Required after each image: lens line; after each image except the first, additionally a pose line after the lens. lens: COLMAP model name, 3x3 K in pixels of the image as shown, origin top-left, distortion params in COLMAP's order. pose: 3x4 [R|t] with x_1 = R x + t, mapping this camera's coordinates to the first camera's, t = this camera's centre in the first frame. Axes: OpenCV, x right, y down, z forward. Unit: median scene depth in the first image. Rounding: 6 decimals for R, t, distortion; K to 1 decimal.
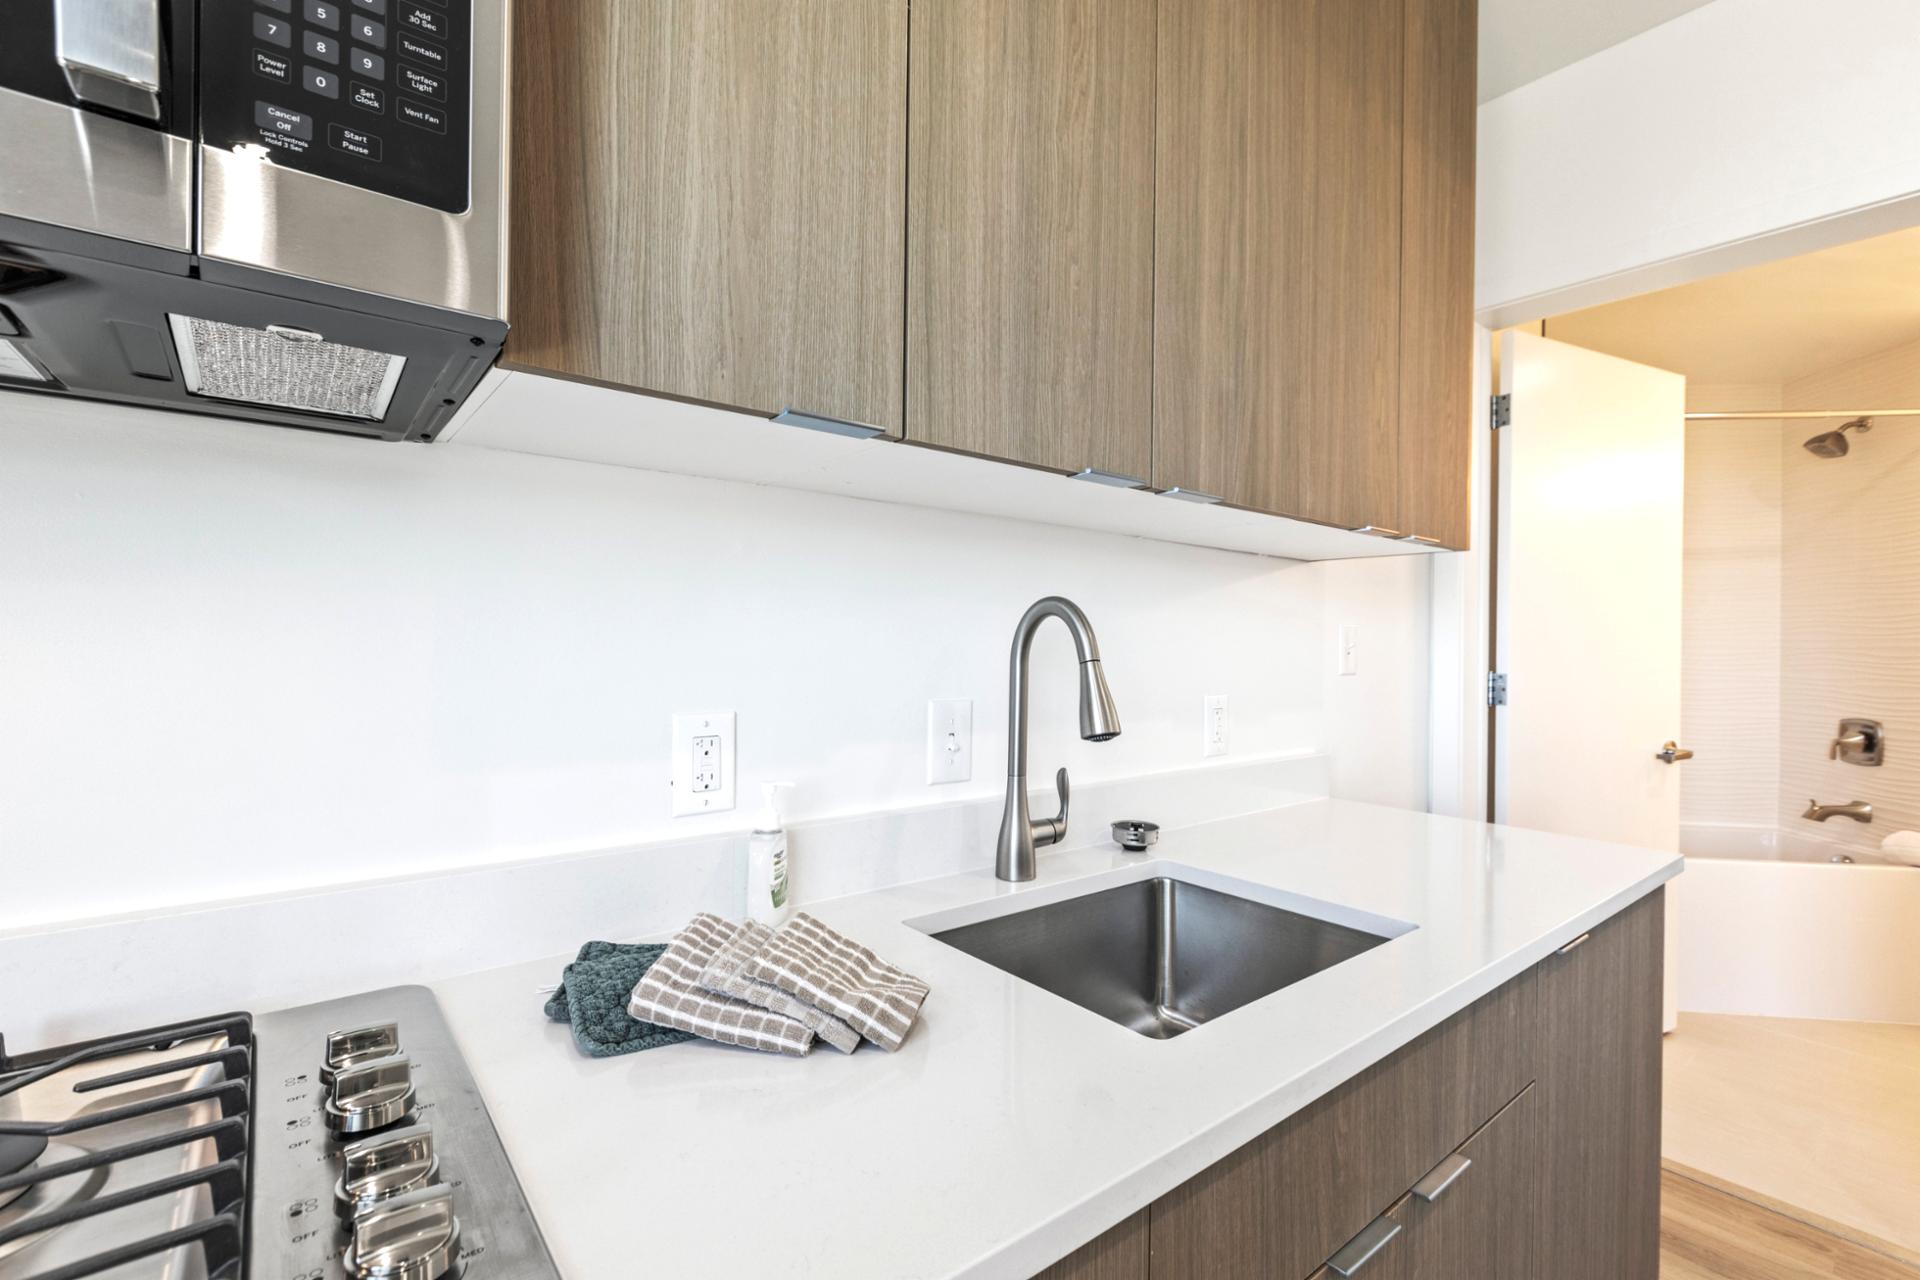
lens RADIAL K [[846.2, 0, 934.5], [0, 846.2, 641.2], [0, 0, 1]] dist [-0.001484, -0.000862]
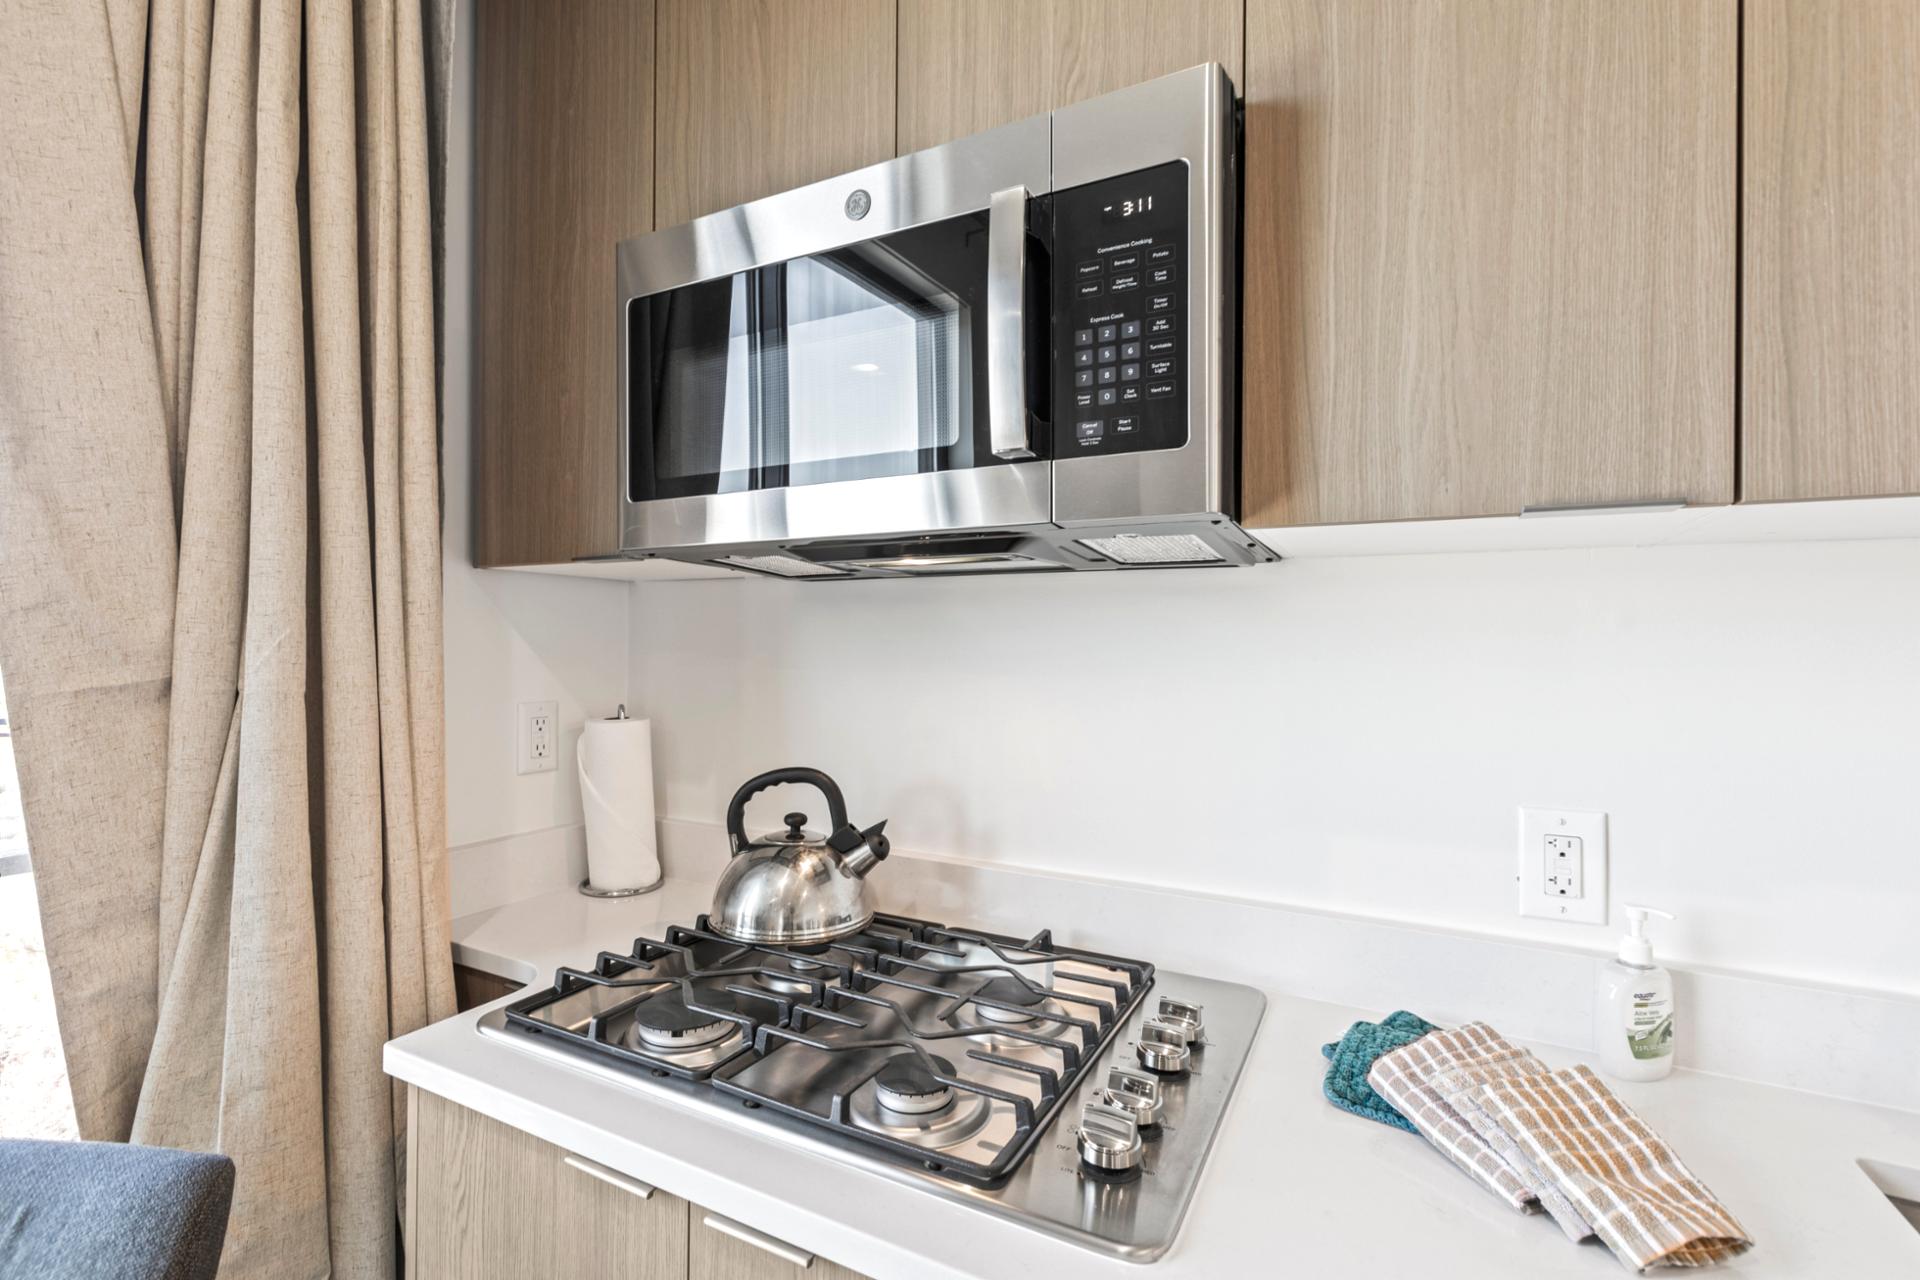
lens RADIAL K [[846.2, 0, 934.5], [0, 846.2, 641.2], [0, 0, 1]] dist [-0.001484, -0.000862]
pose [[0.401914, -0.016012, -0.915538, 0.429797], [-0.004094, 0.999806, -0.019283, -0.110941], [0.915668, 0.011498, 0.401770, 0.034335]]
